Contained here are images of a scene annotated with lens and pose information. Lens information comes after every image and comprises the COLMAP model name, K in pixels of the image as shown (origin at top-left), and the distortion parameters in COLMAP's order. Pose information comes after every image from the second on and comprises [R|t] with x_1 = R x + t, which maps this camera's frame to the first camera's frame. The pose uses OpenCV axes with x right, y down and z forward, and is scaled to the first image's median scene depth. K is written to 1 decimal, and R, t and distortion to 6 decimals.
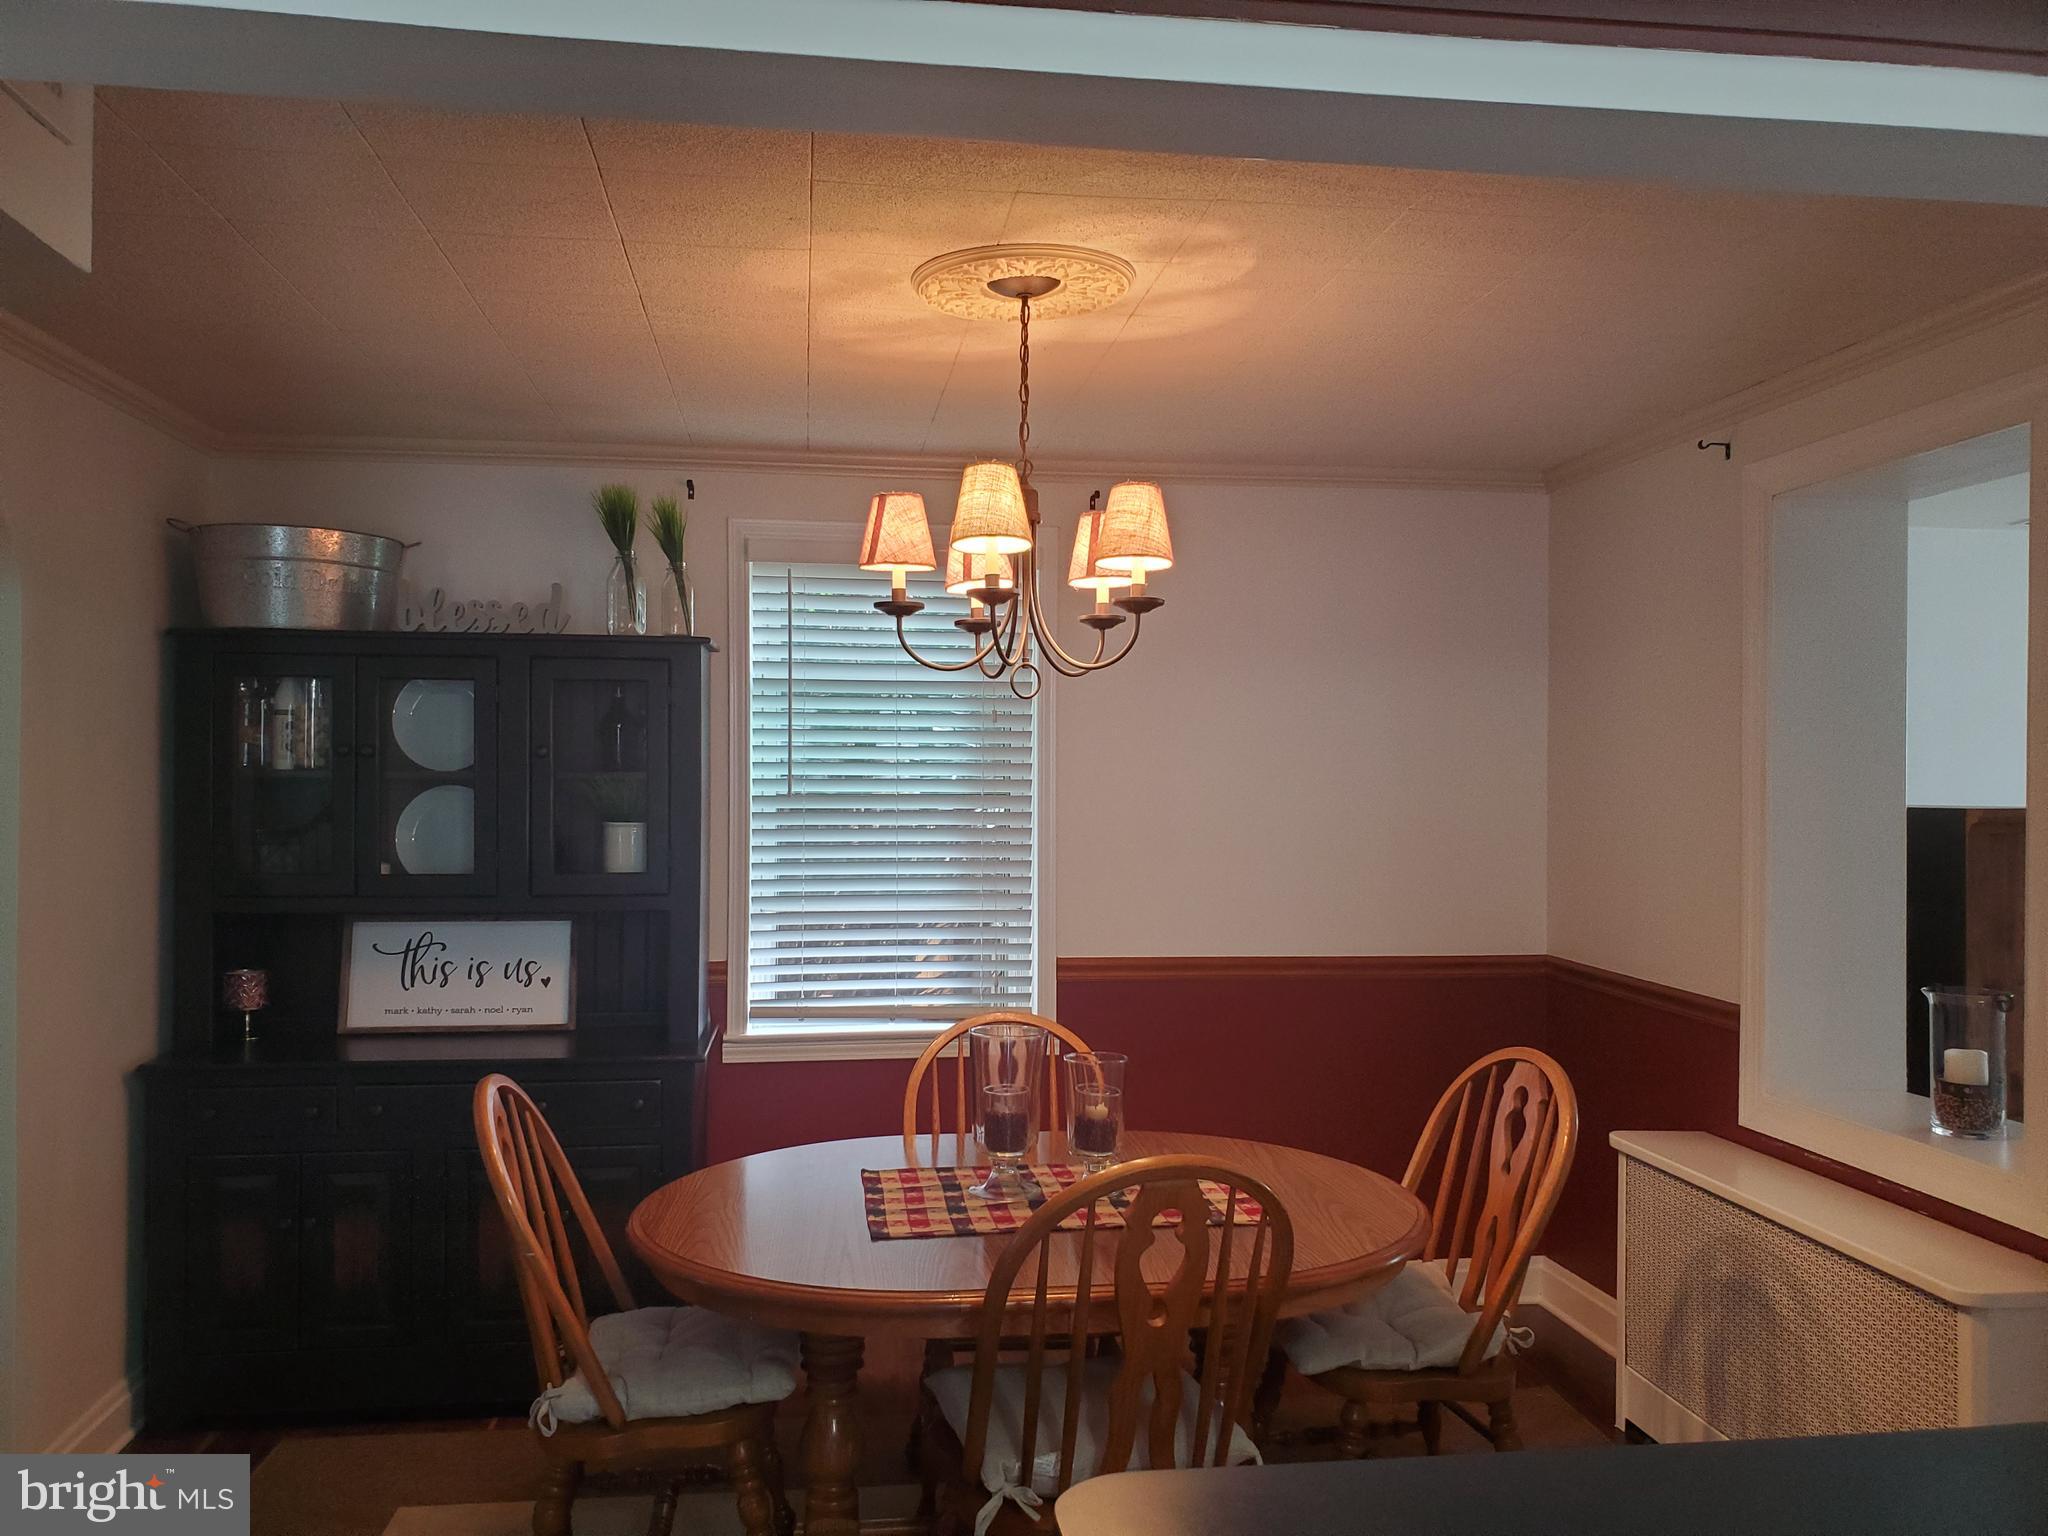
lens RADIAL K [[1577.9, 0, 1014.7], [0, 1577.9, 782.7], [0, 0, 1]] dist [0.020294, -0.002649]
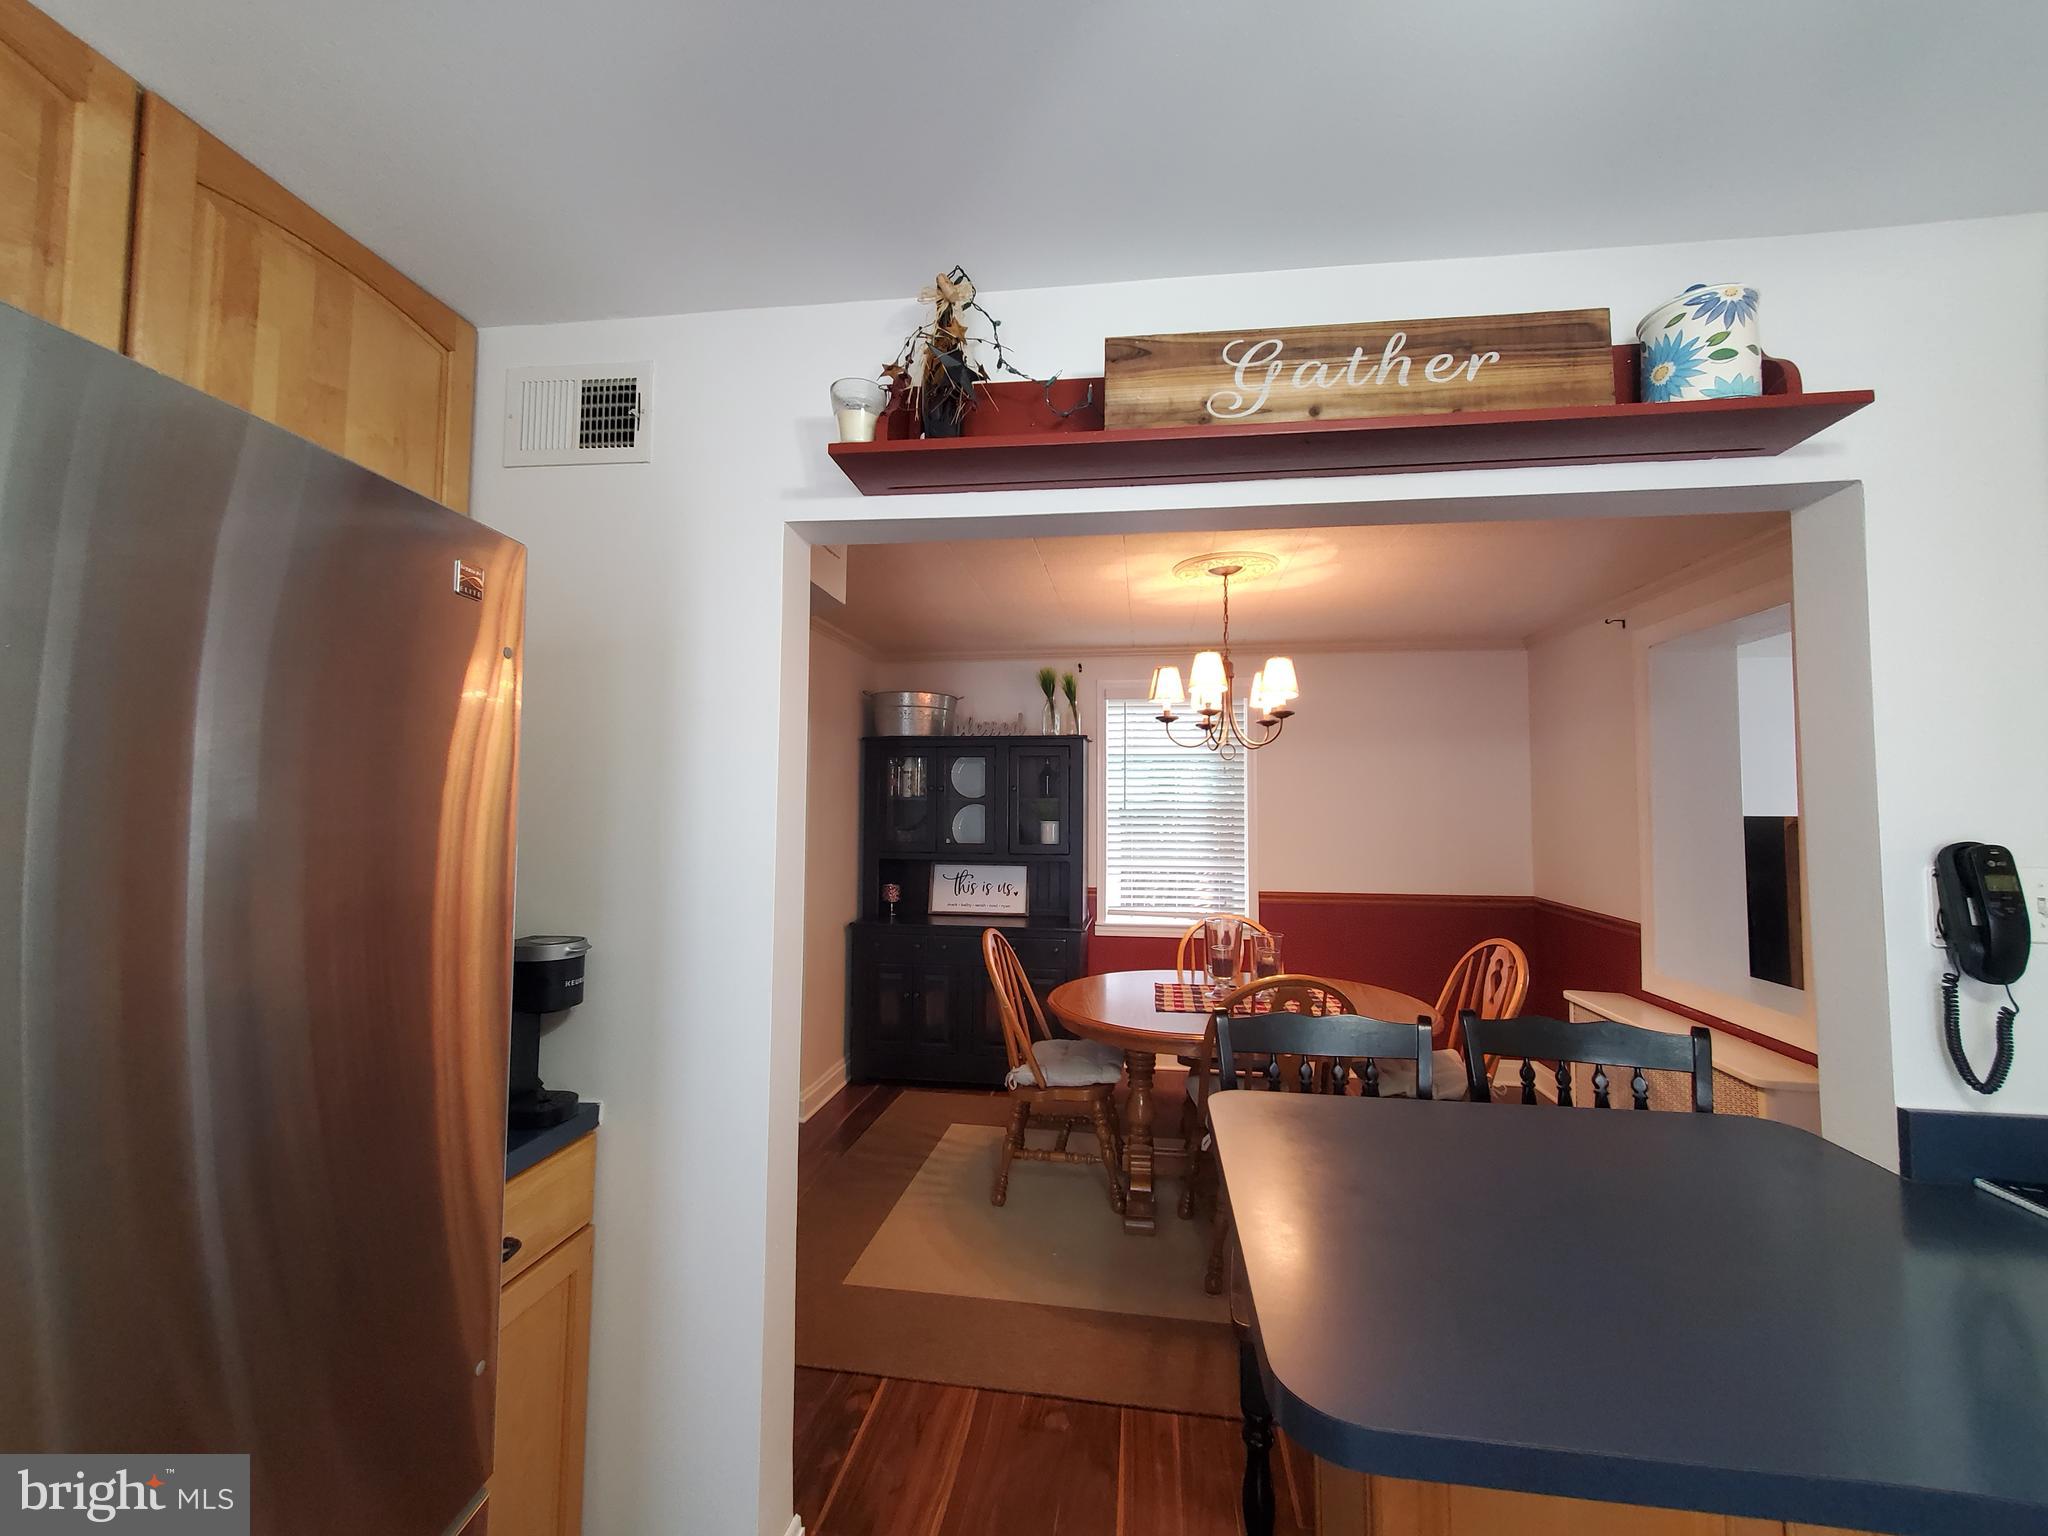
lens RADIAL K [[809.6, 0, 1038.3], [0, 809.6, 766.0], [0, 0, 1]] dist [-0.000140, -0.000173]
pose [[0.964032, -0.011816, -0.265525, 0.040403], [-0.003066, 0.998450, -0.055566, 0.013257], [0.265770, 0.054382, 0.962501, -0.097528]]
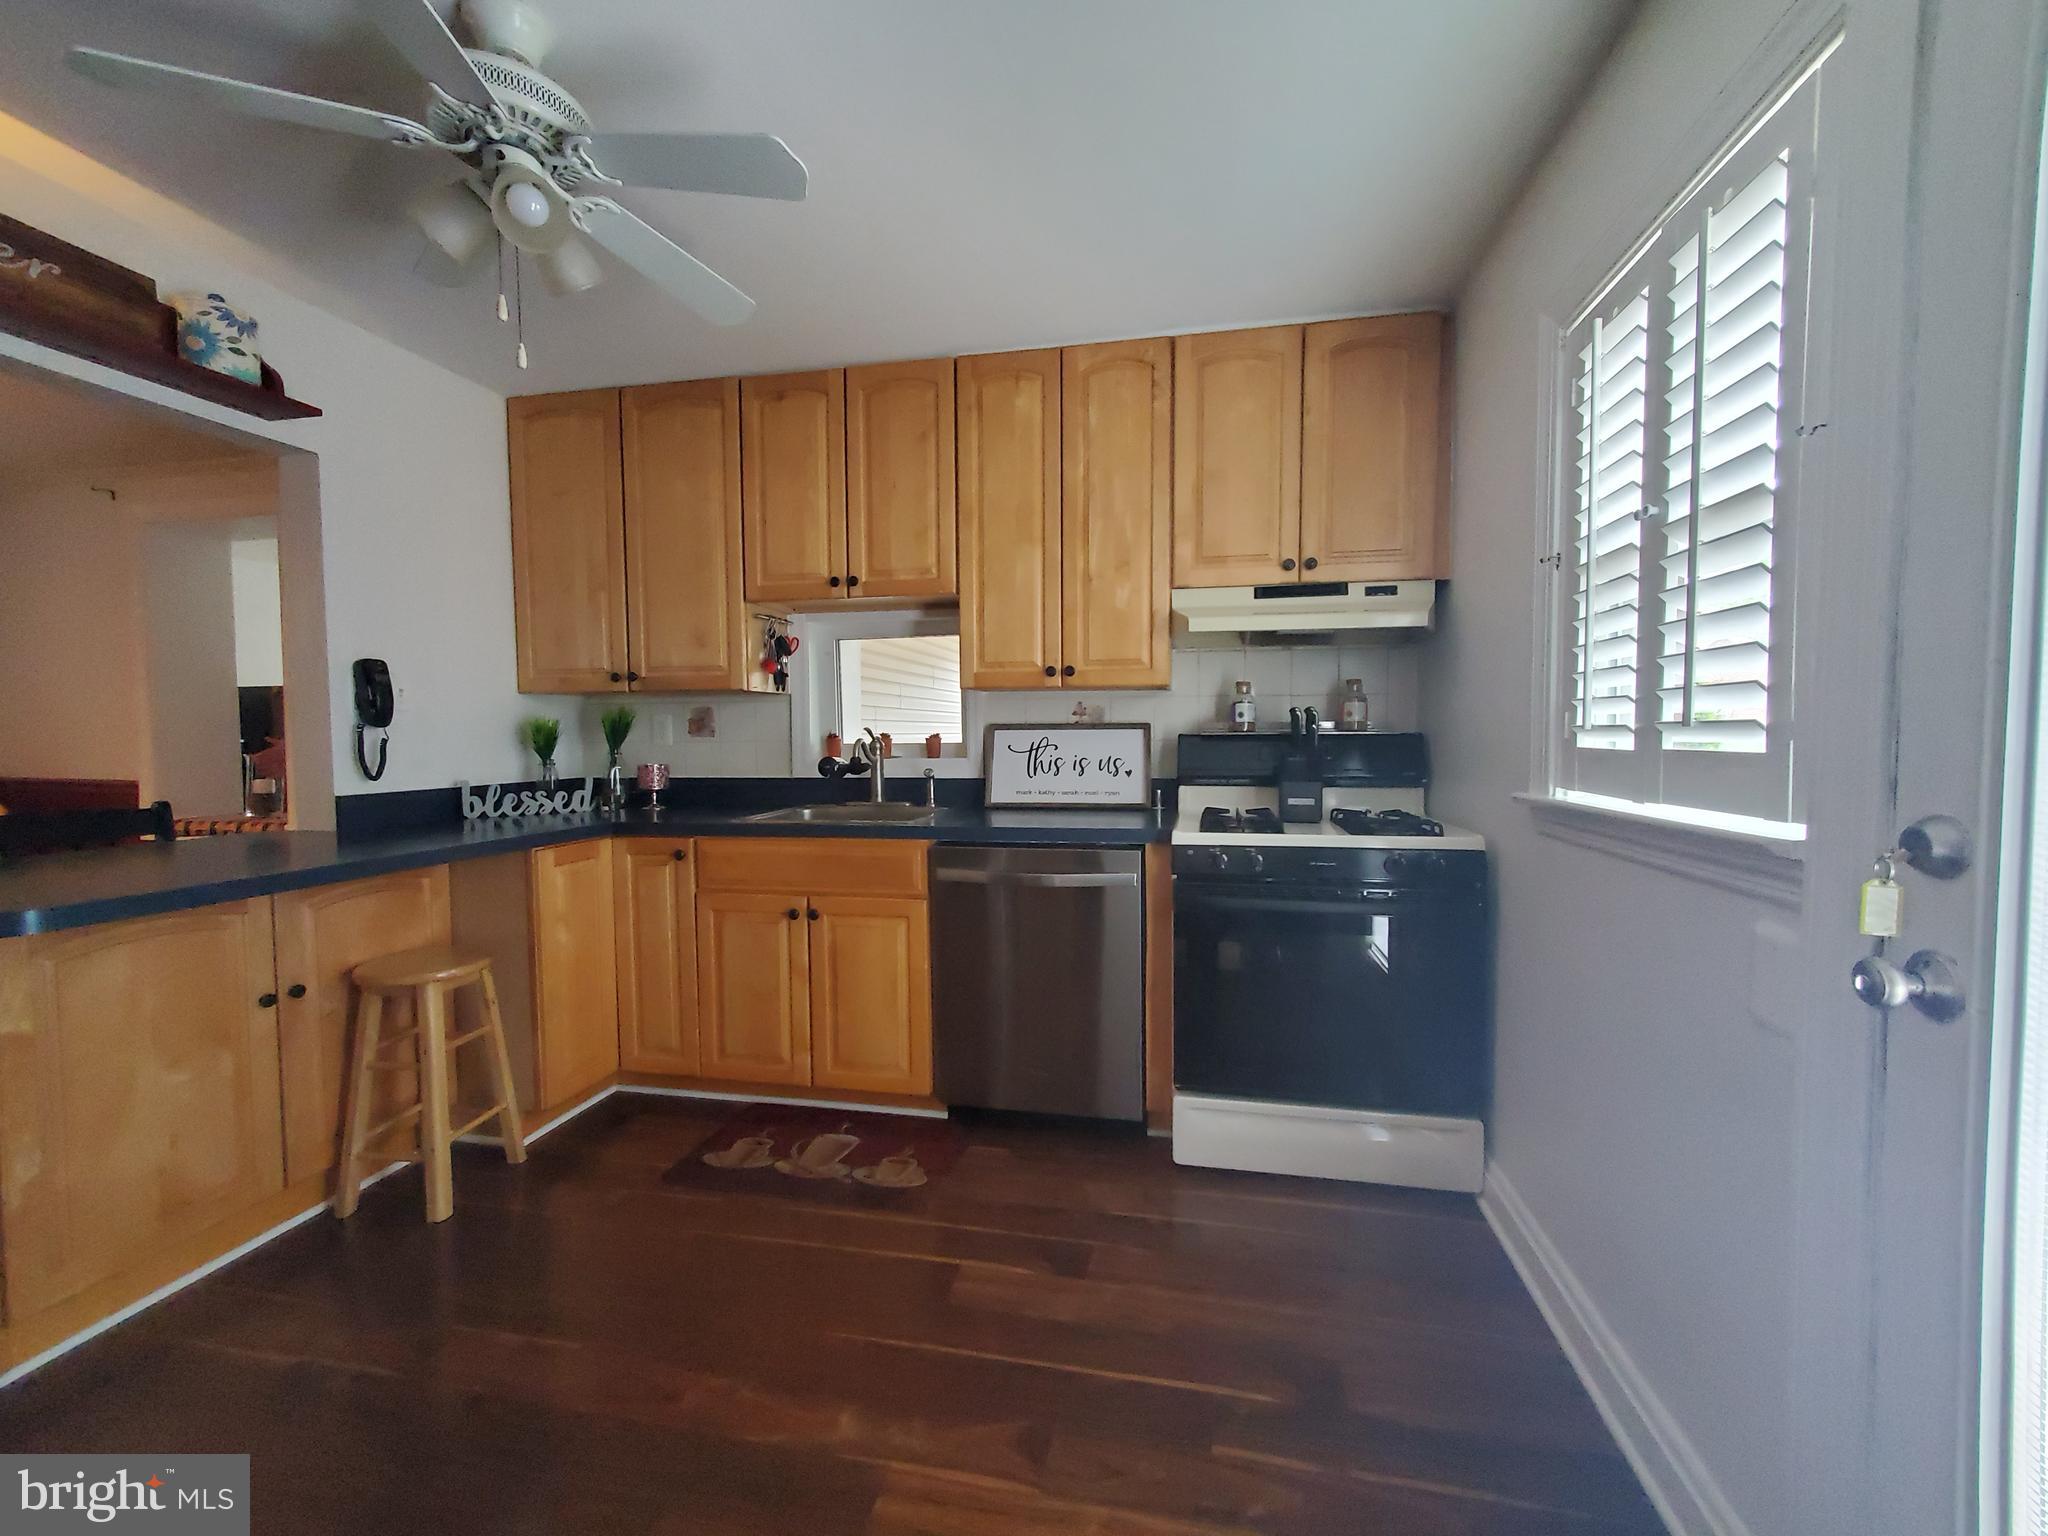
lens RADIAL K [[809.6, 0, 1038.3], [0, 809.6, 766.0], [0, 0, 1]] dist [-0.000140, -0.000173]
pose [[0.331528, -0.048267, 0.942210, -0.112236], [0.007186, 0.998791, 0.048637, 0.078837], [-0.943418, -0.009354, 0.331474, -0.385165]]
